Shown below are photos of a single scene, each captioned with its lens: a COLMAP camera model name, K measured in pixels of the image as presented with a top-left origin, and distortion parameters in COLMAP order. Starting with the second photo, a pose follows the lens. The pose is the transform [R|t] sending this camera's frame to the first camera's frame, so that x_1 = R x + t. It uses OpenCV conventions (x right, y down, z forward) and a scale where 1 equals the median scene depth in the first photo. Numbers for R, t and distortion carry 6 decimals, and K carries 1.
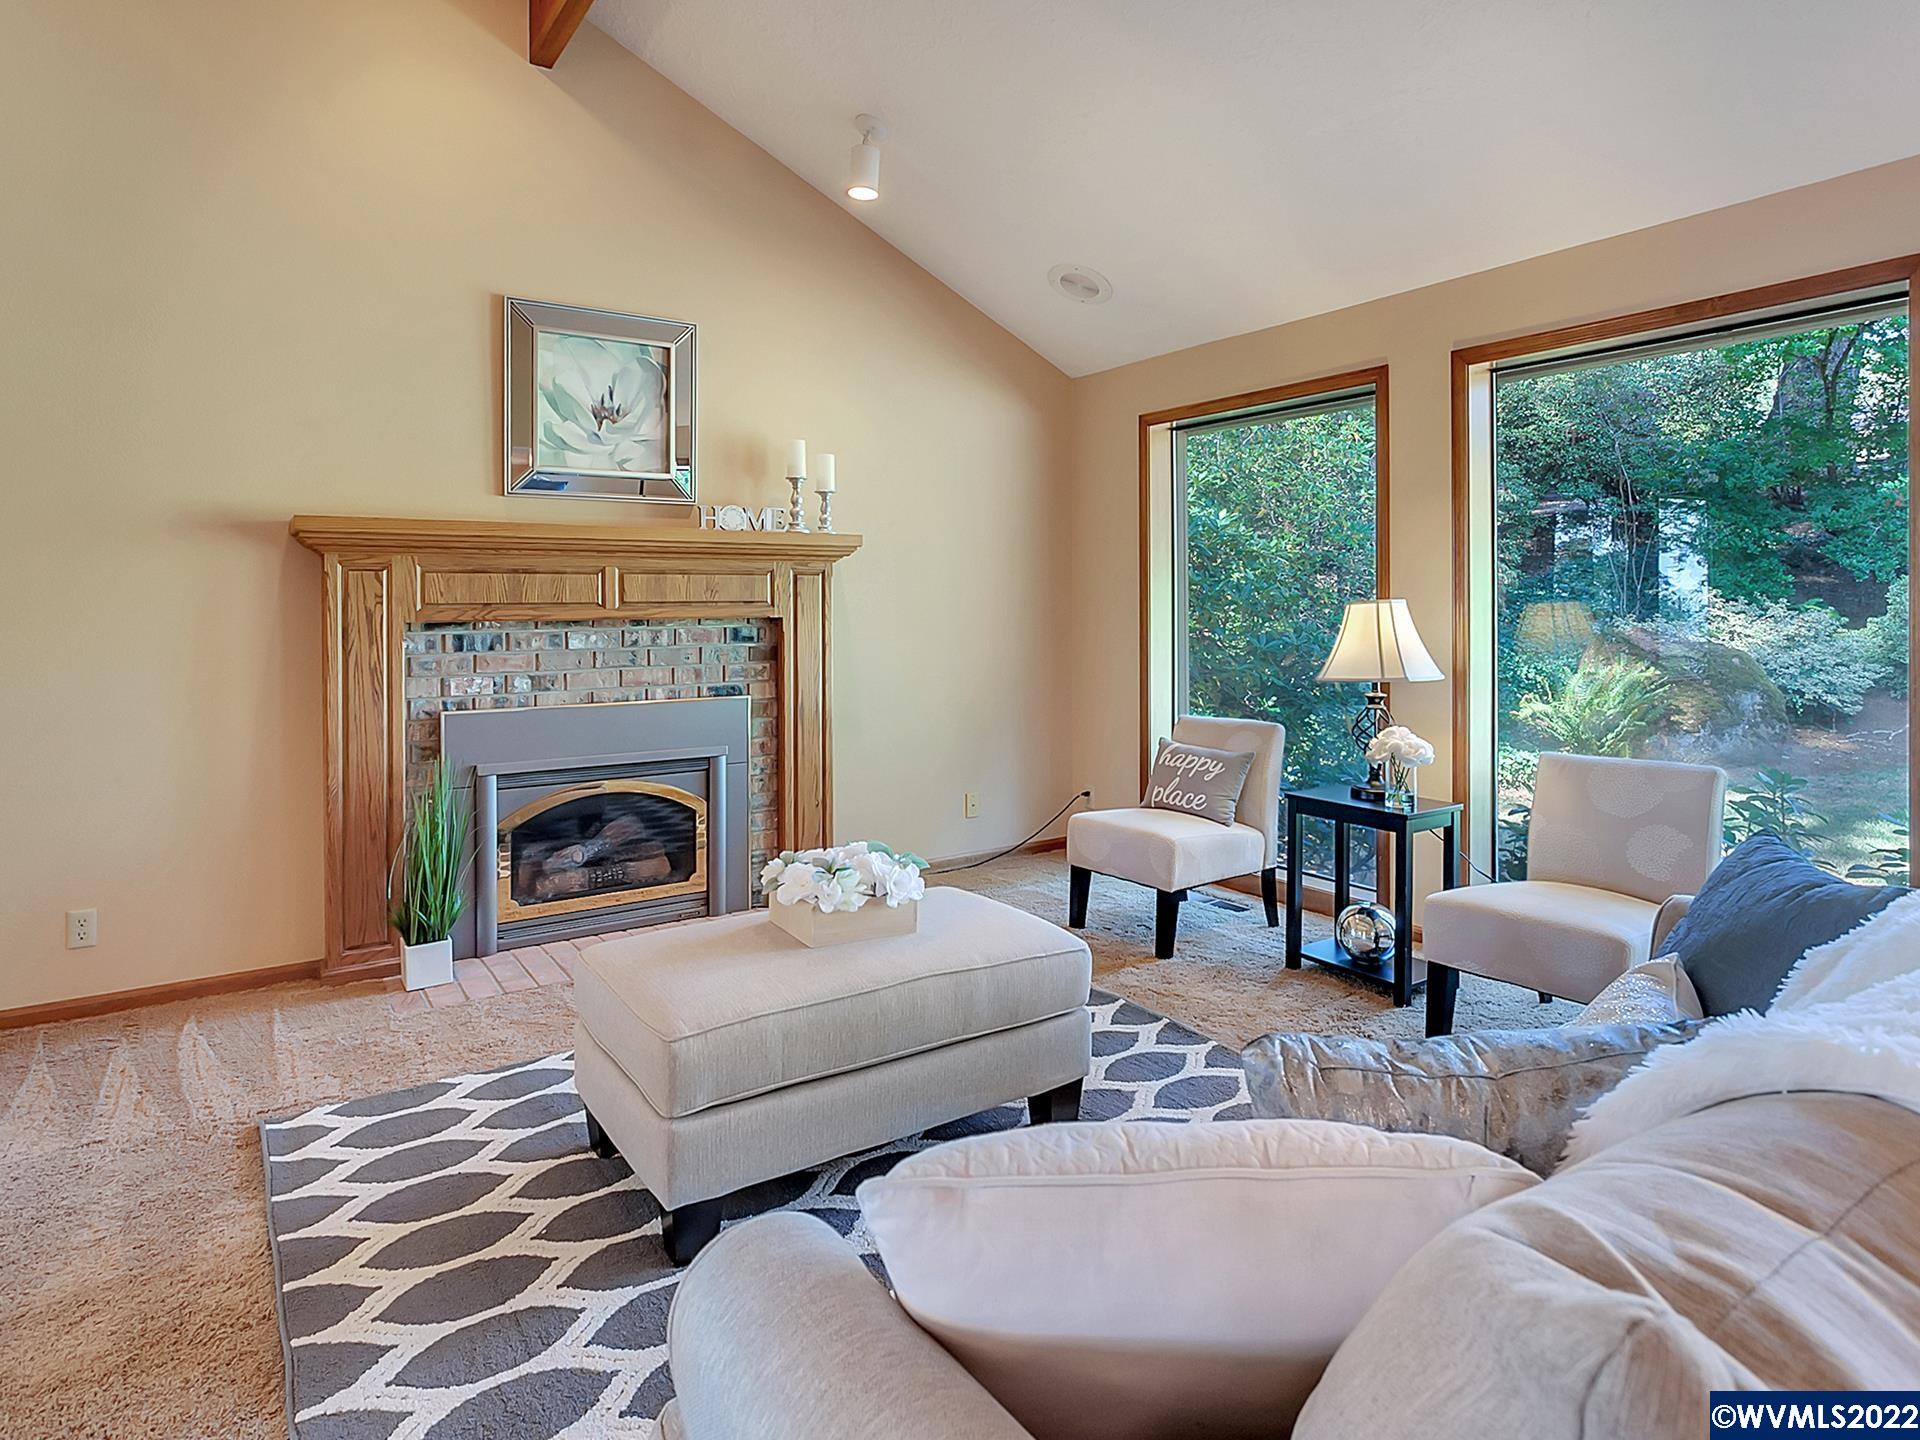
lens RADIAL K [[1096.0, 0, 951.6], [0, 1096.0, 598.0], [0, 0, 1]] dist [-0.007134, -0.000149]
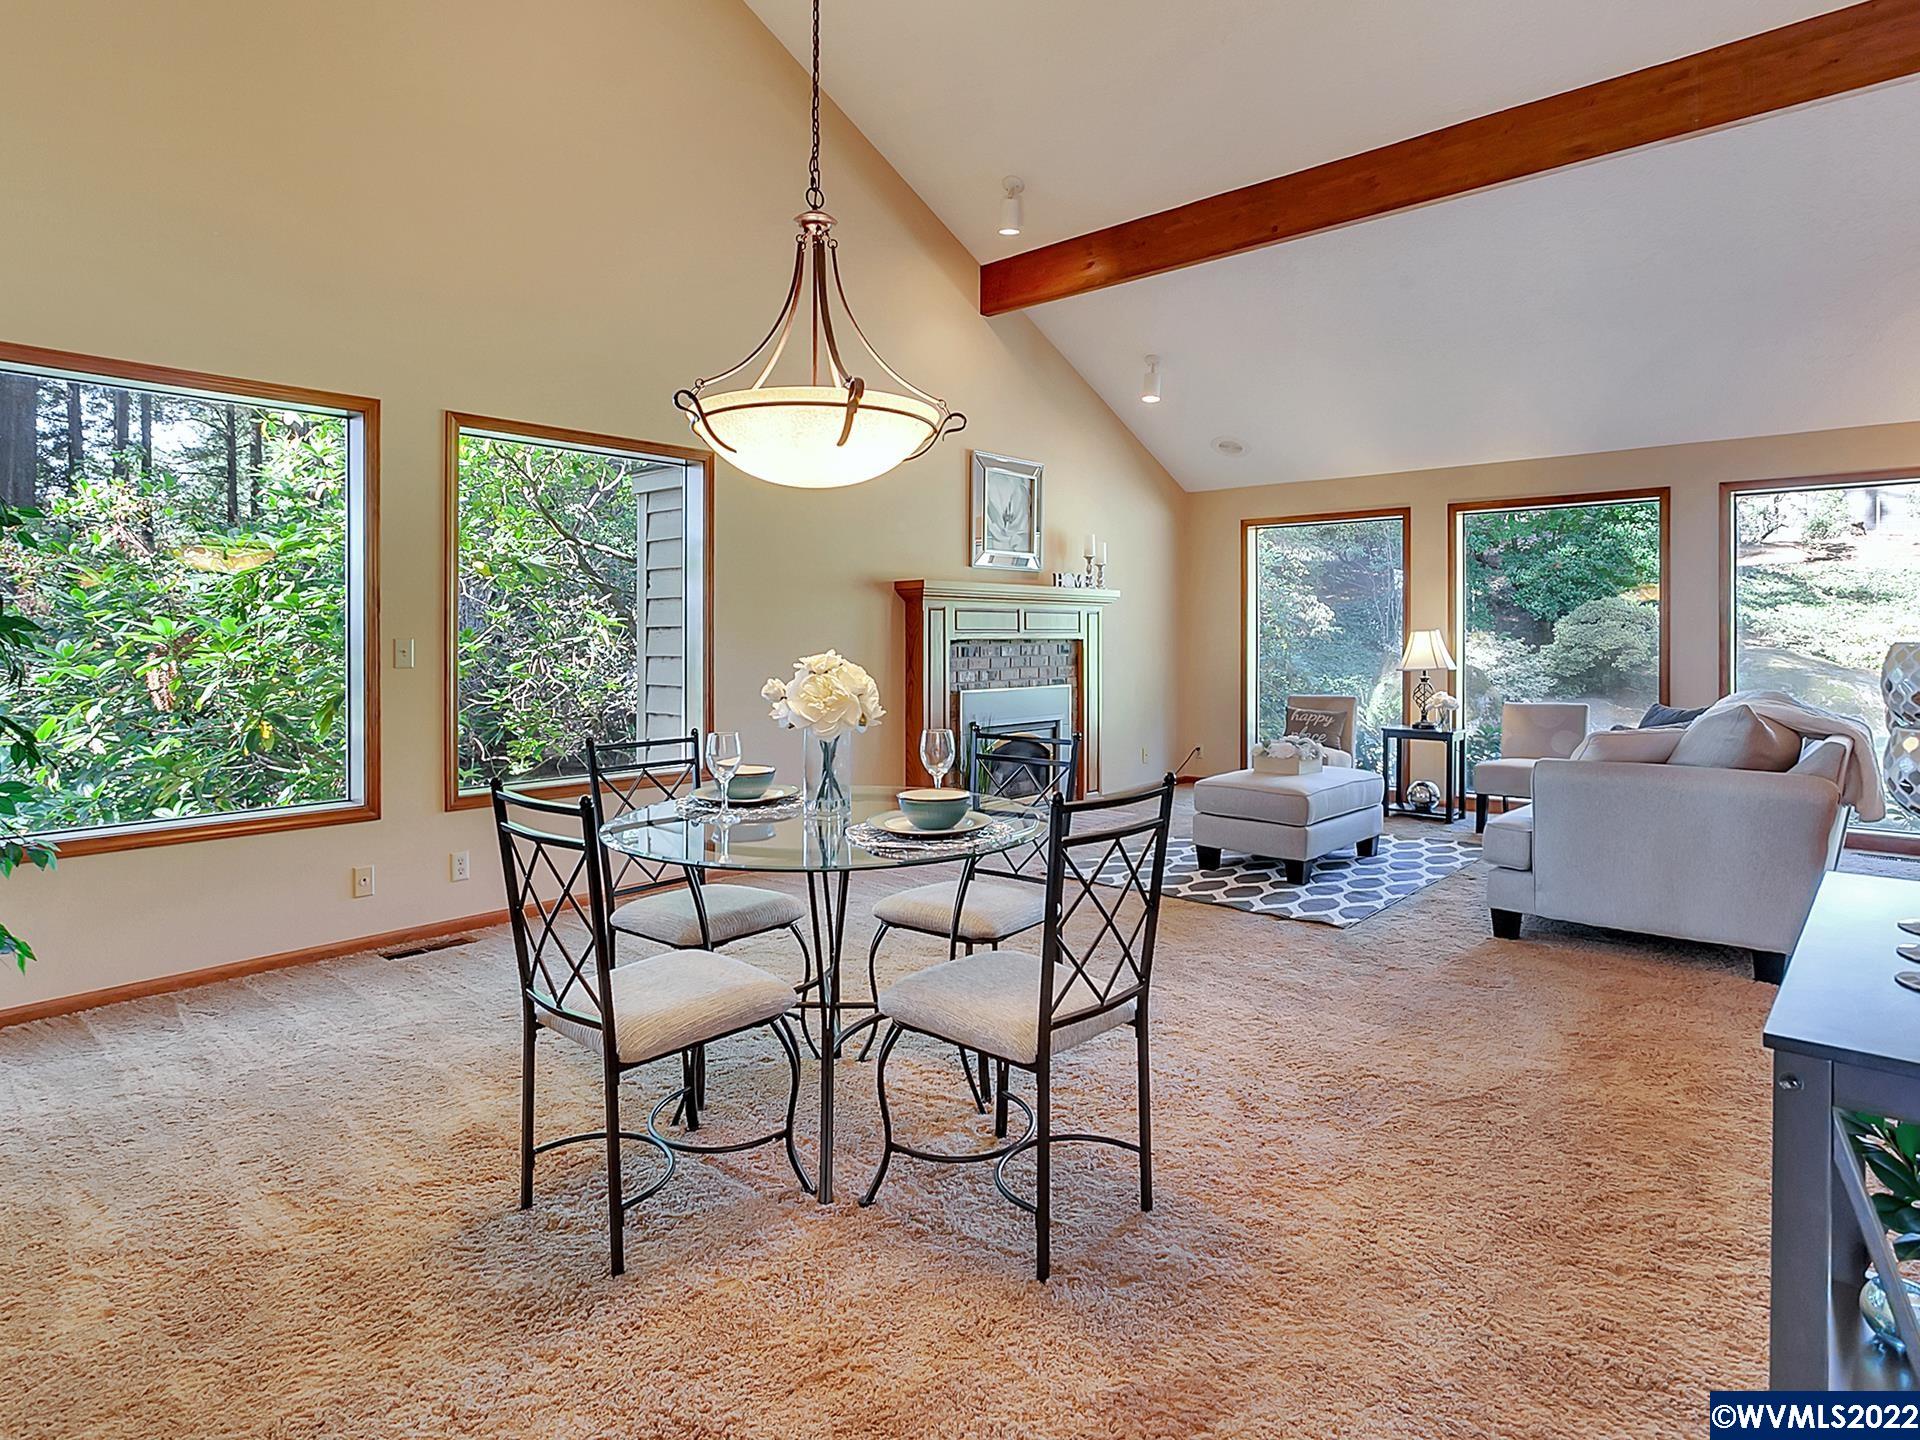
lens RADIAL K [[1101.6, 0, 949.5], [0, 1101.6, 635.0], [0, 0, 1]] dist [-0.006714, -0.000050]
pose [[0.968994, 0.004116, 0.247049, -0.845772], [-0.005313, 0.999977, 0.004176, 0.006253], [-0.247026, -0.005359, 0.968994, -0.655665]]
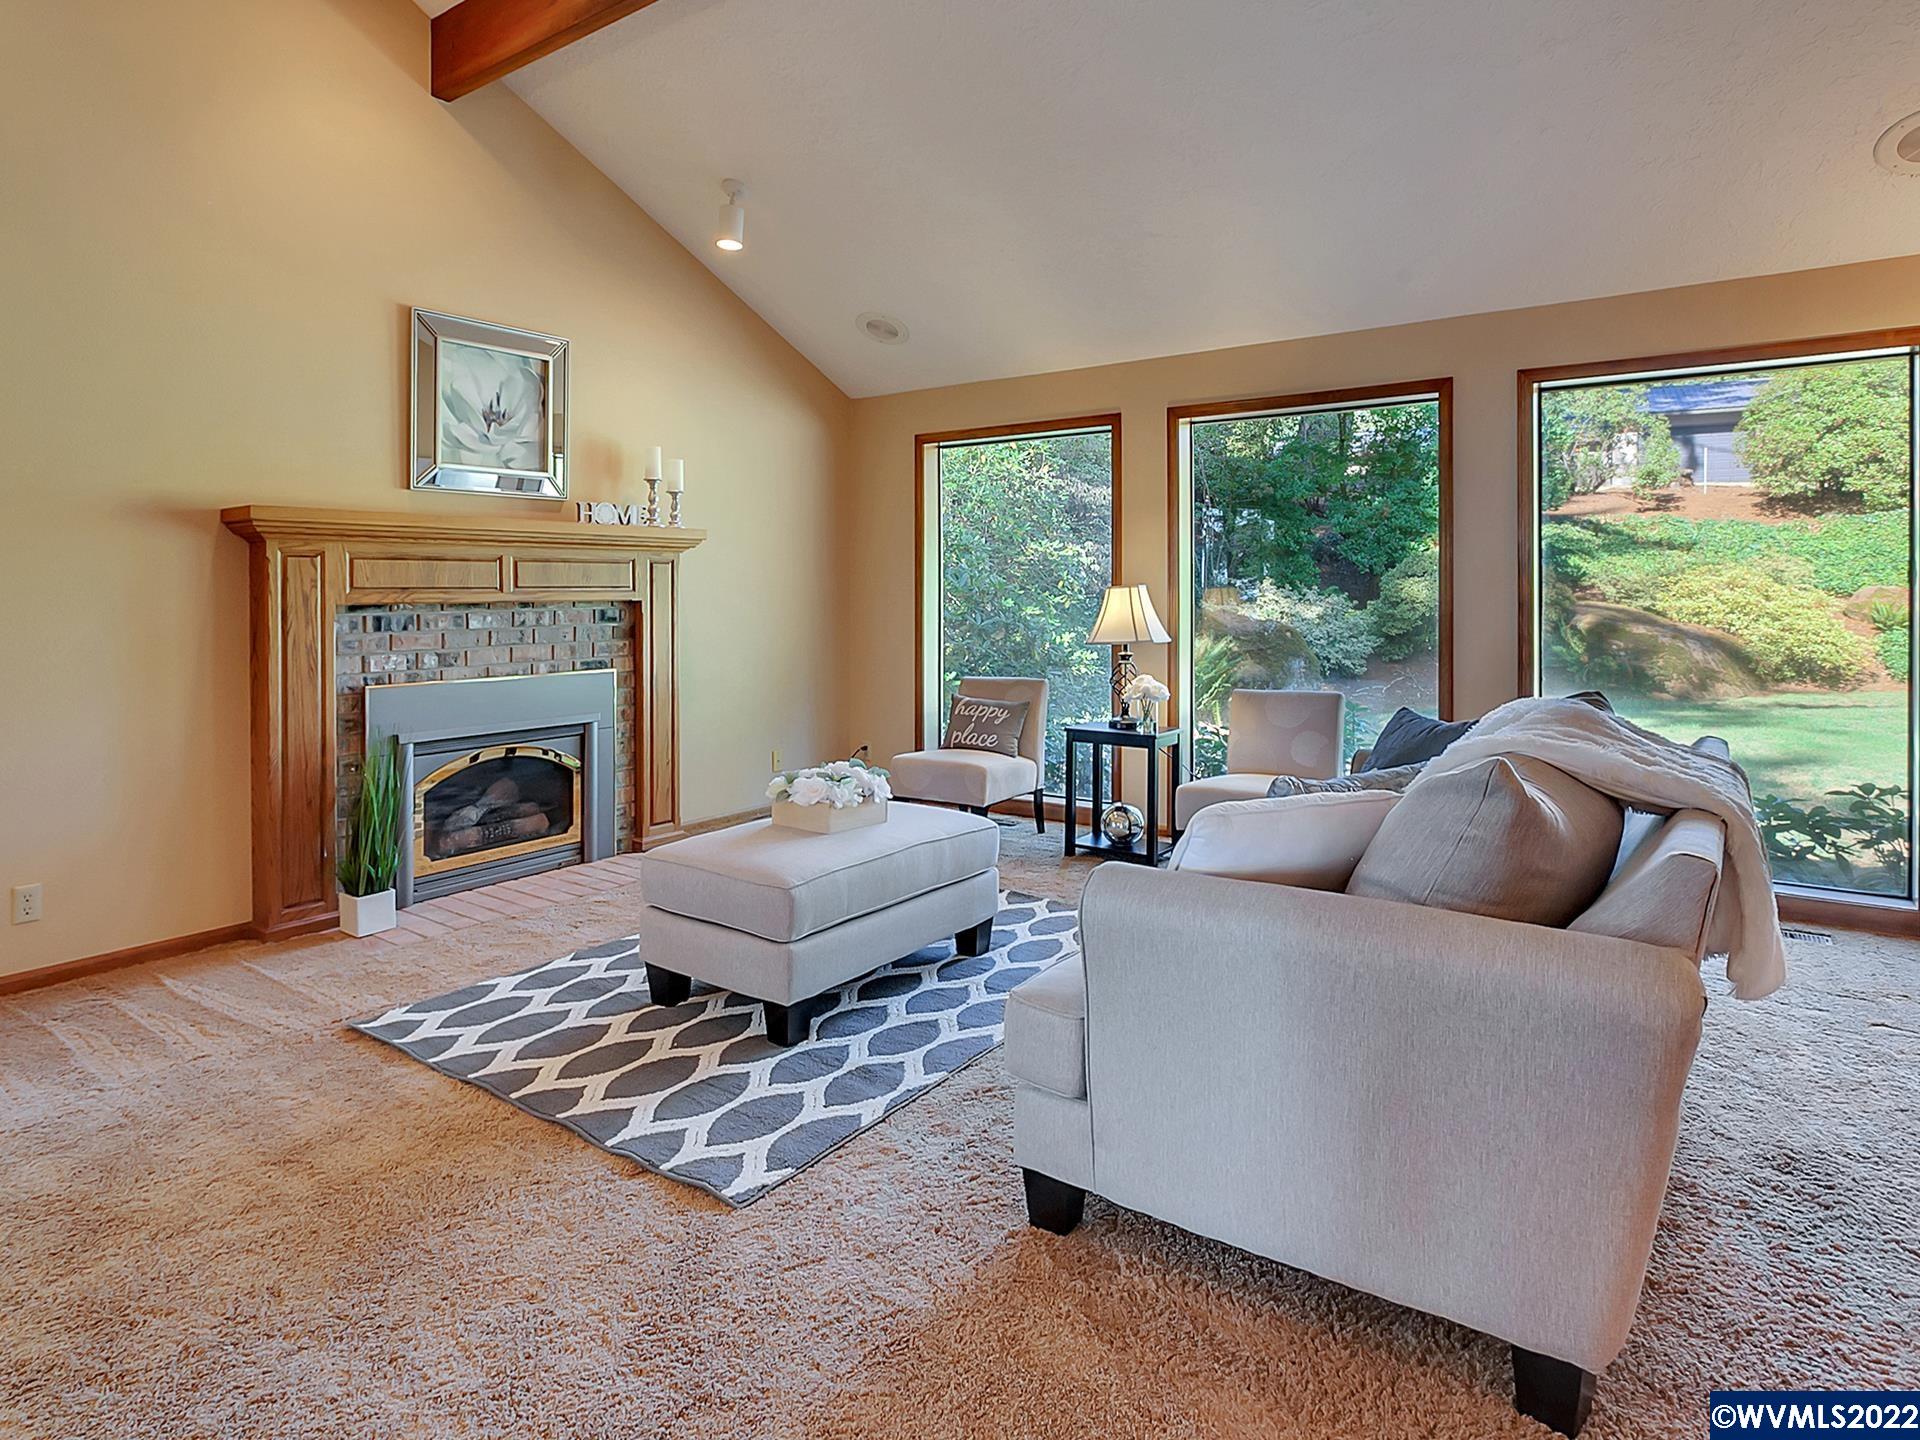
lens RADIAL K [[1109.9, 0, 952.4], [0, 1109.9, 585.9], [0, 0, 1]] dist [-0.017480, 0.001238]
pose [[0.937260, 0.001539, 0.348628, -0.276687], [-0.001677, 0.999999, 0.000094, 0.002024], [-0.348627, -0.000673, 0.937261, -0.219619]]
